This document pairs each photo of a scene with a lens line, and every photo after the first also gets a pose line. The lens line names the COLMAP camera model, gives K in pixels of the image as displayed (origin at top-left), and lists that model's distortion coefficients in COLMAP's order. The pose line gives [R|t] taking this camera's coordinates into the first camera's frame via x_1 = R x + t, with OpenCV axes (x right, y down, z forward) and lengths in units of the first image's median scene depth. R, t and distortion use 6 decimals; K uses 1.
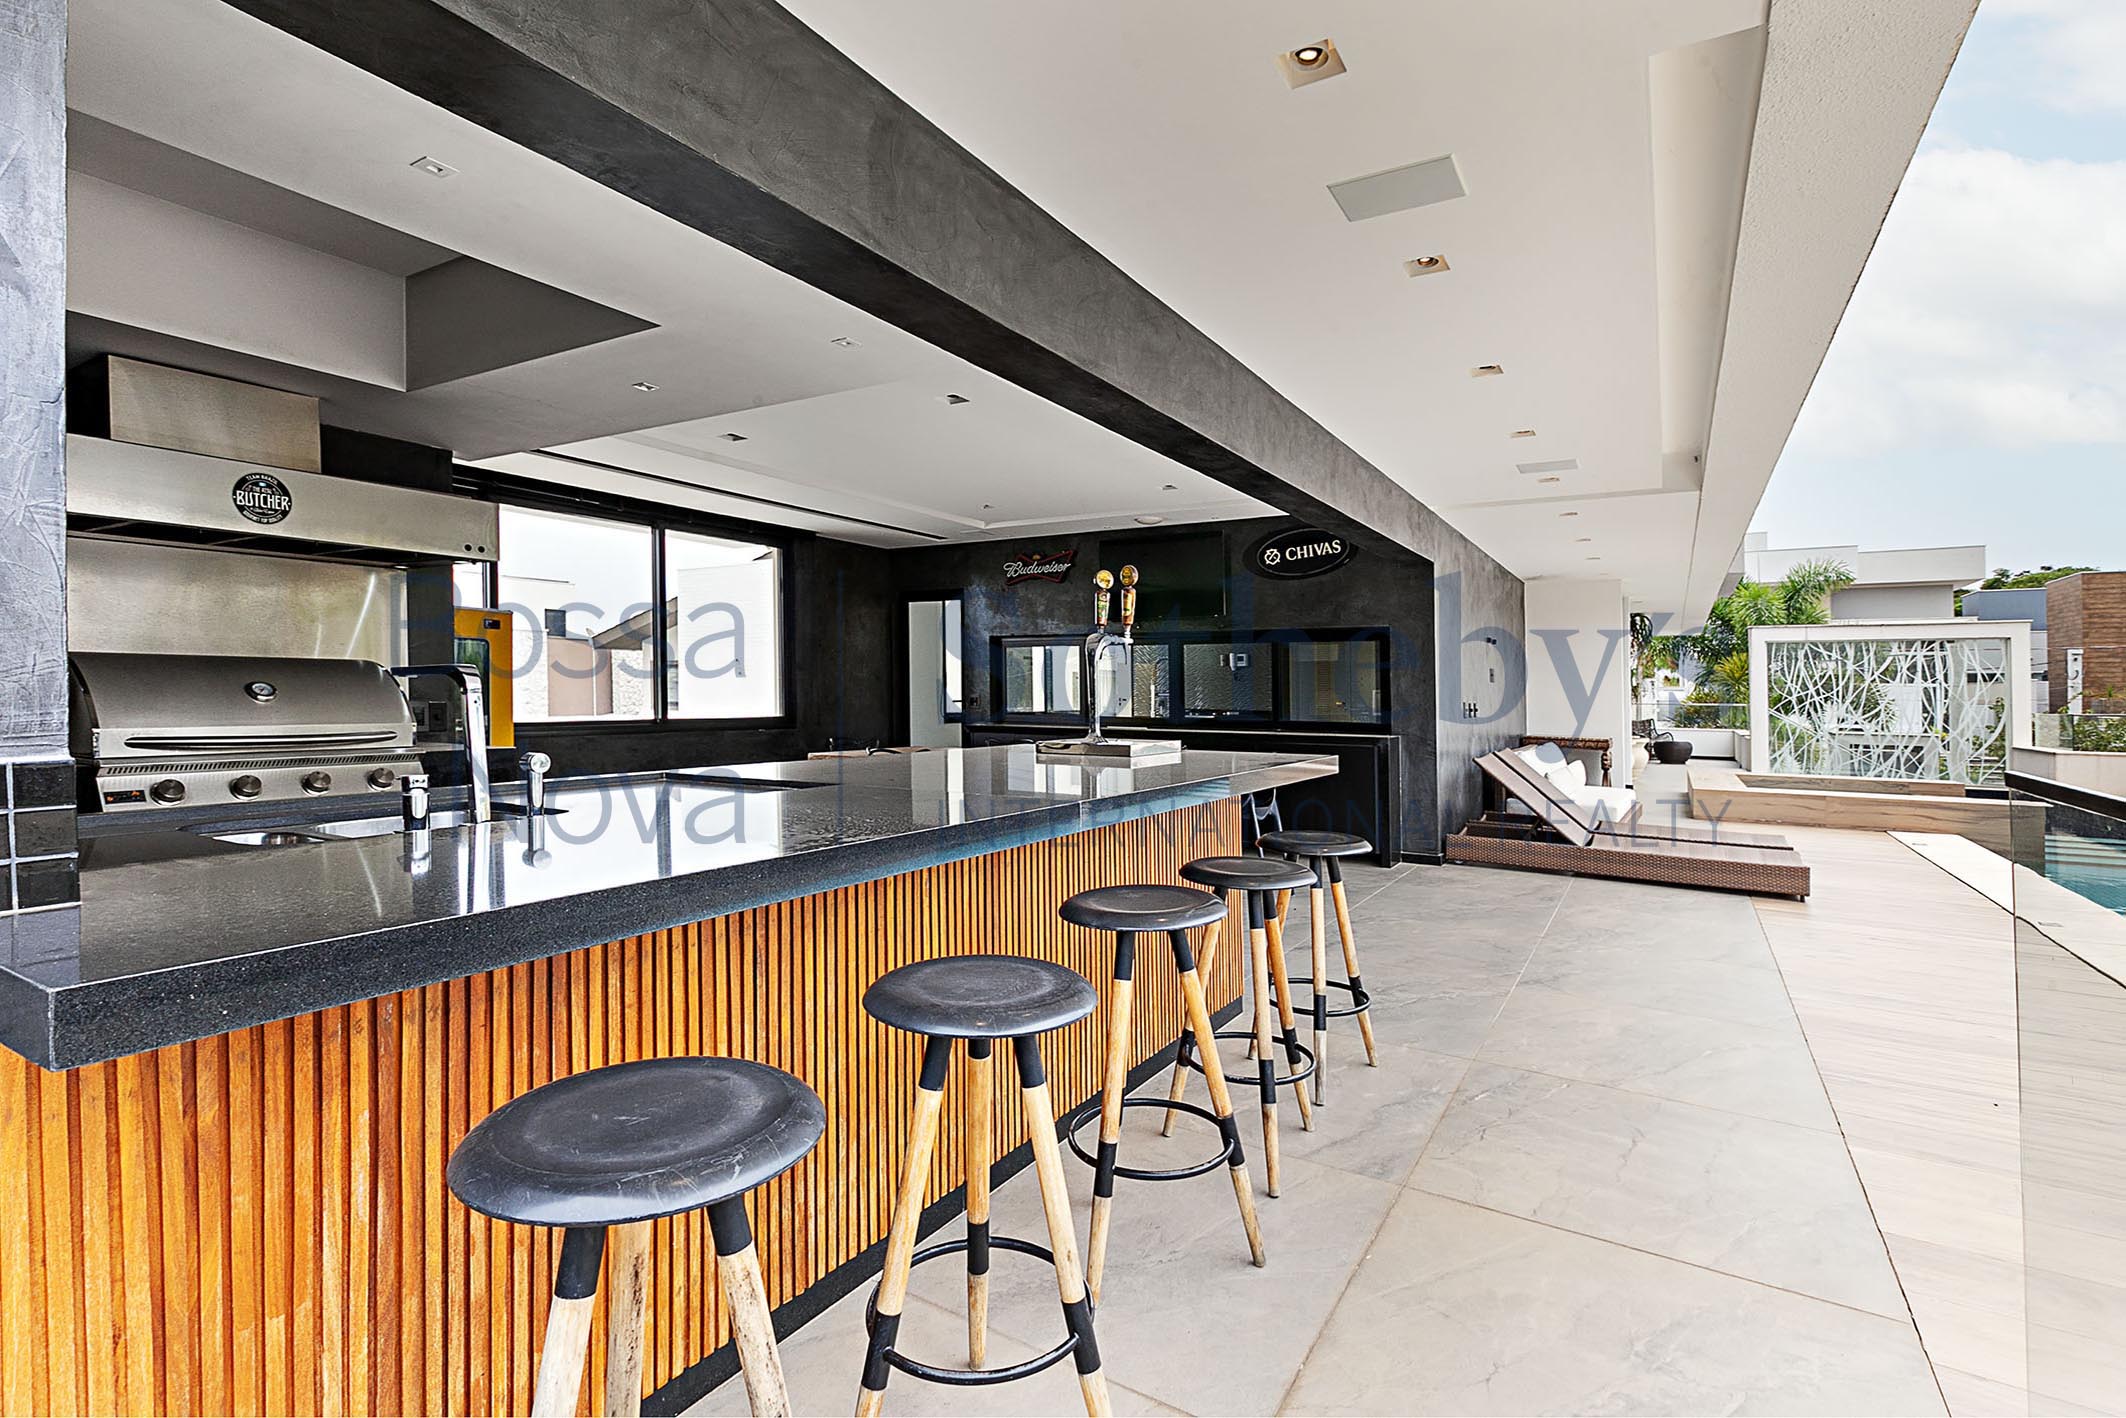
lens RADIAL K [[1011.7, 0, 1027.8], [0, 1011.7, 667.2], [0, 0, 1]] dist [-0.003549, -0.000473]
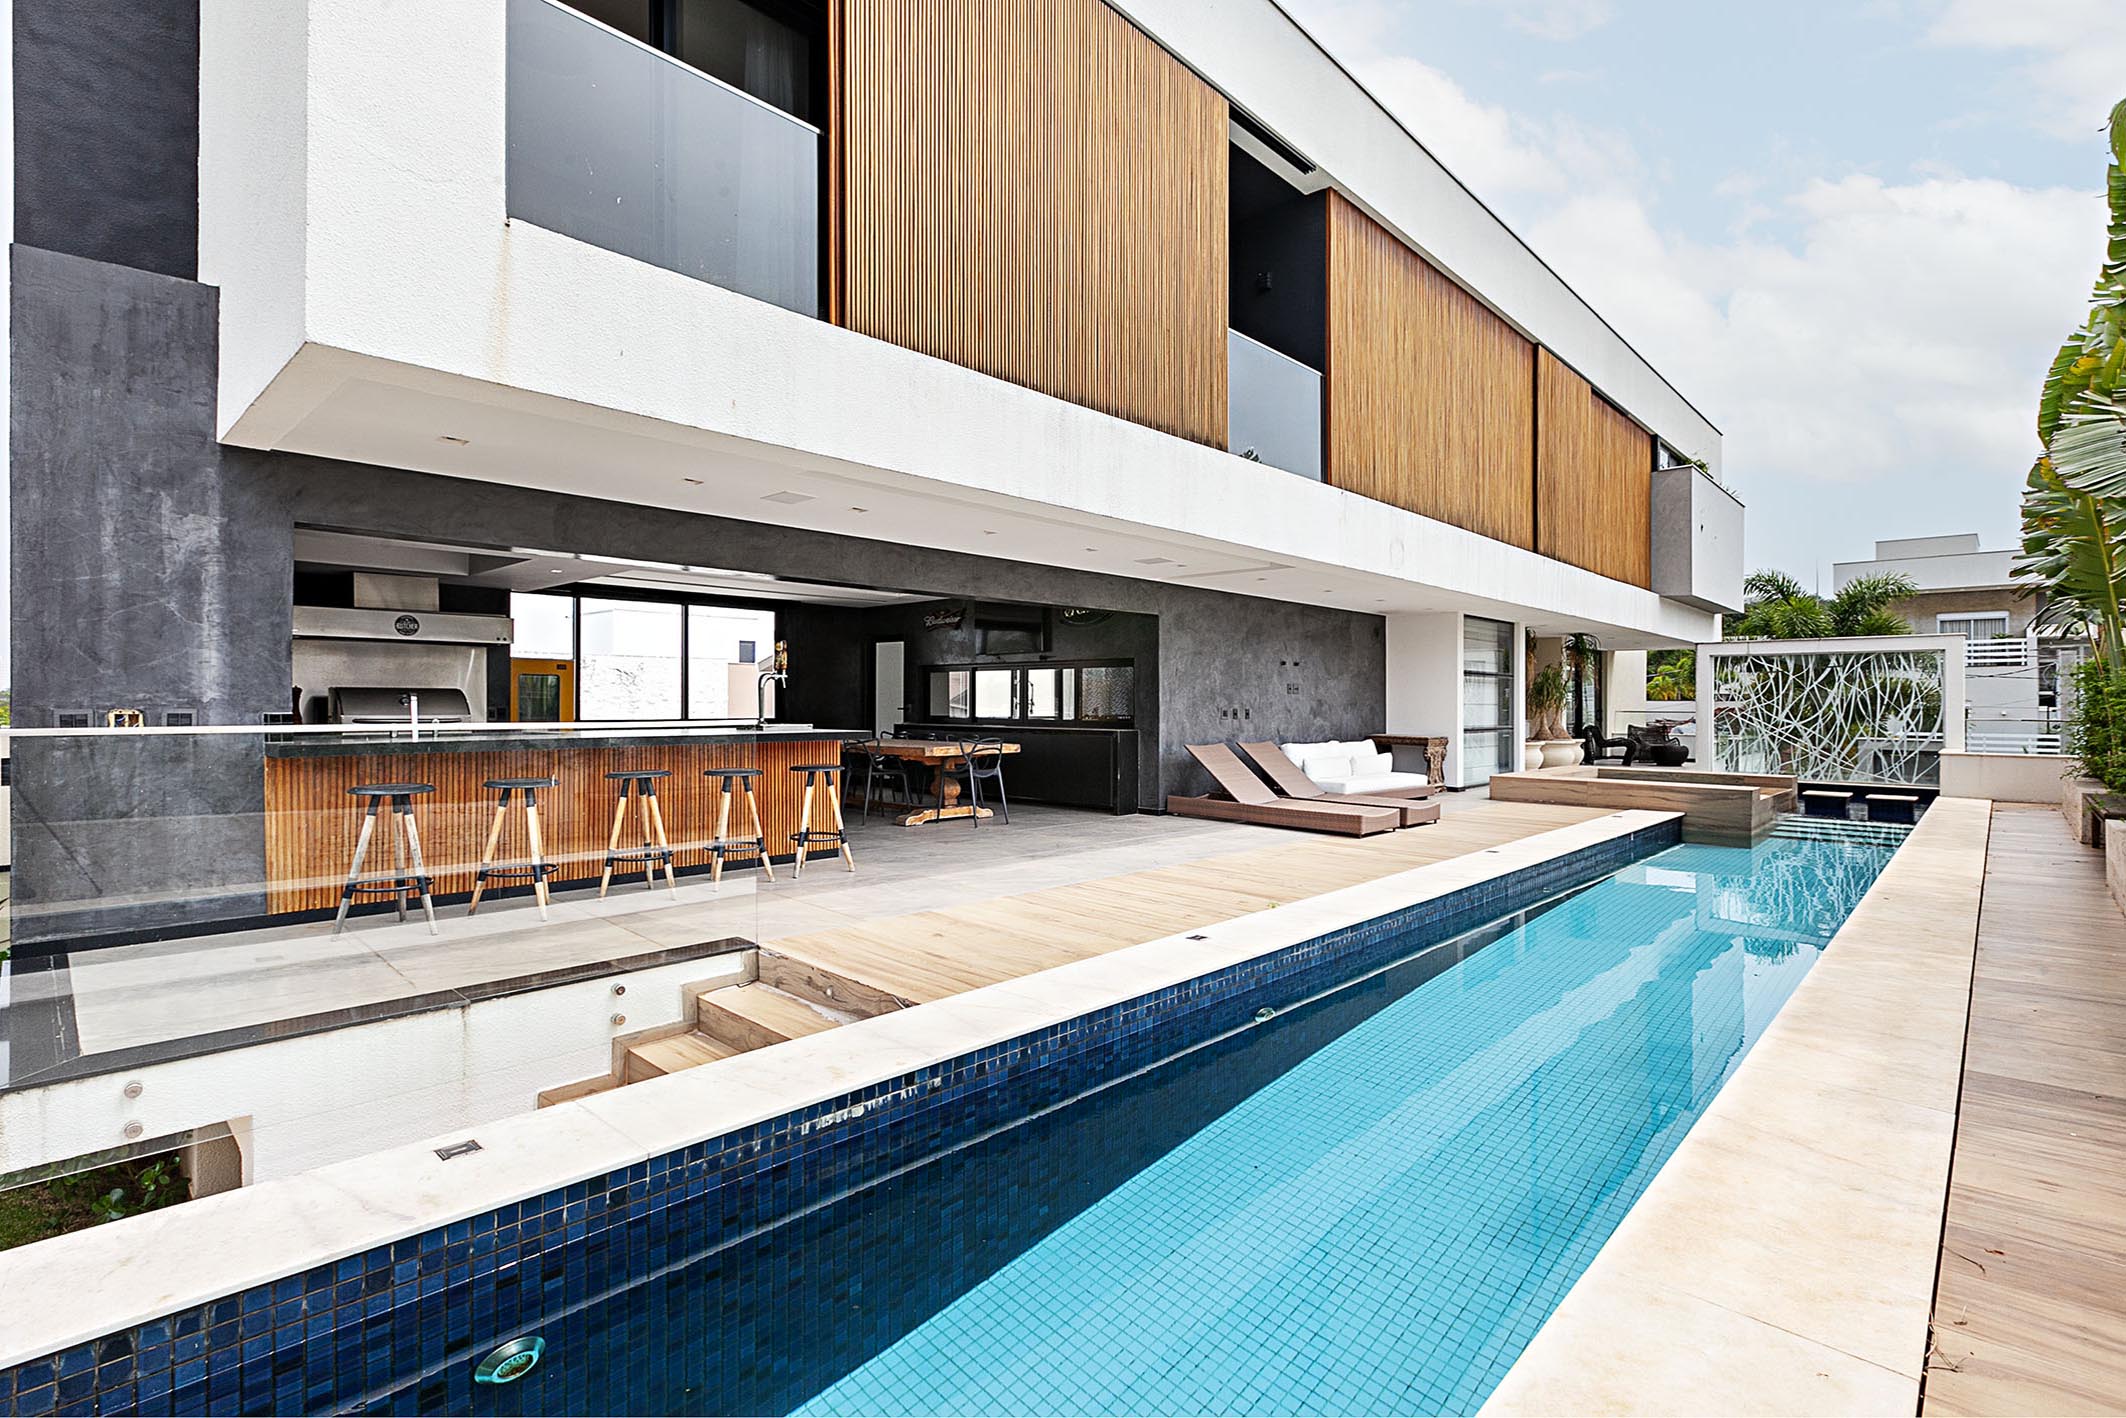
lens RADIAL K [[962.4, 0, 1065.6], [0, 962.4, 713.5], [0, 0, 1]] dist [-0.004082, -0.000037]
pose [[0.984723, -0.002118, -0.174117, 0.354420], [0.008047, 0.999411, 0.033353, -0.004186], [0.173944, -0.034245, 0.984160, -0.299512]]
